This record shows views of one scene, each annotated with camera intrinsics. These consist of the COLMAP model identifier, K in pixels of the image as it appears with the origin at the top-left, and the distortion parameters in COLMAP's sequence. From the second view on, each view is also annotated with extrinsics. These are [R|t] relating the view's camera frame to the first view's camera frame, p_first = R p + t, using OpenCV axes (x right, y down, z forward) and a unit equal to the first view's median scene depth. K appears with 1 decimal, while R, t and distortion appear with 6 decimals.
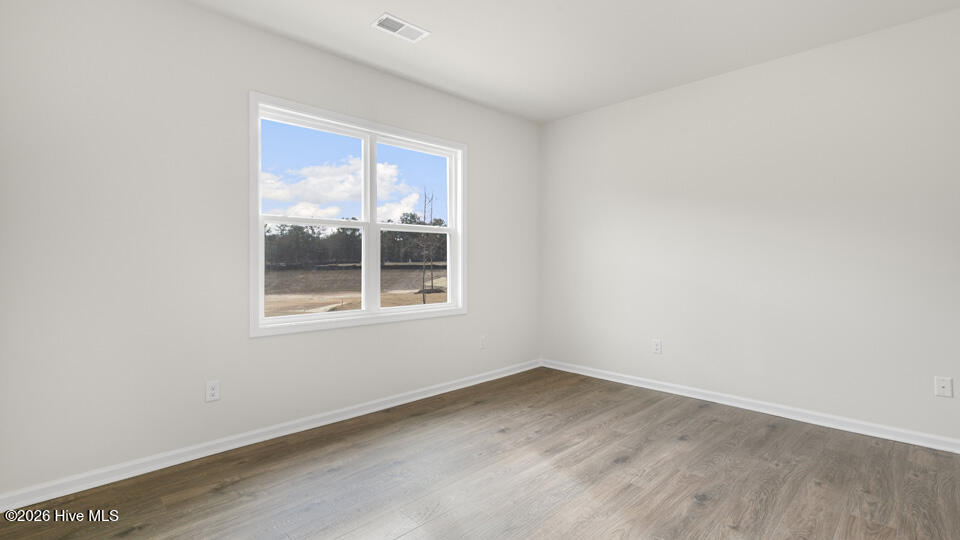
lens RADIAL K [[450.7, 0, 482.0], [0, 450.7, 264.1], [0, 0, 1]] dist [0.003118, -0.000026]
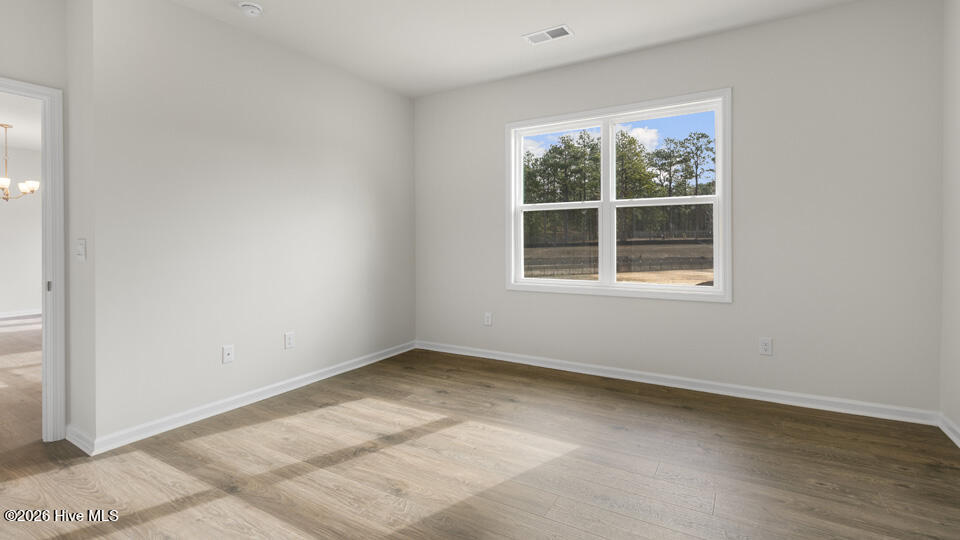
lens RADIAL K [[450.7, 0, 476.9], [0, 450.7, 238.3], [0, 0, 1]] dist [0.003118, -0.000026]
pose [[0.238541, -0.000013, -0.971132, 0.713832], [0.003222, 0.999995, 0.000778, -0.006284], [0.971127, -0.003314, 0.238540, 0.435821]]
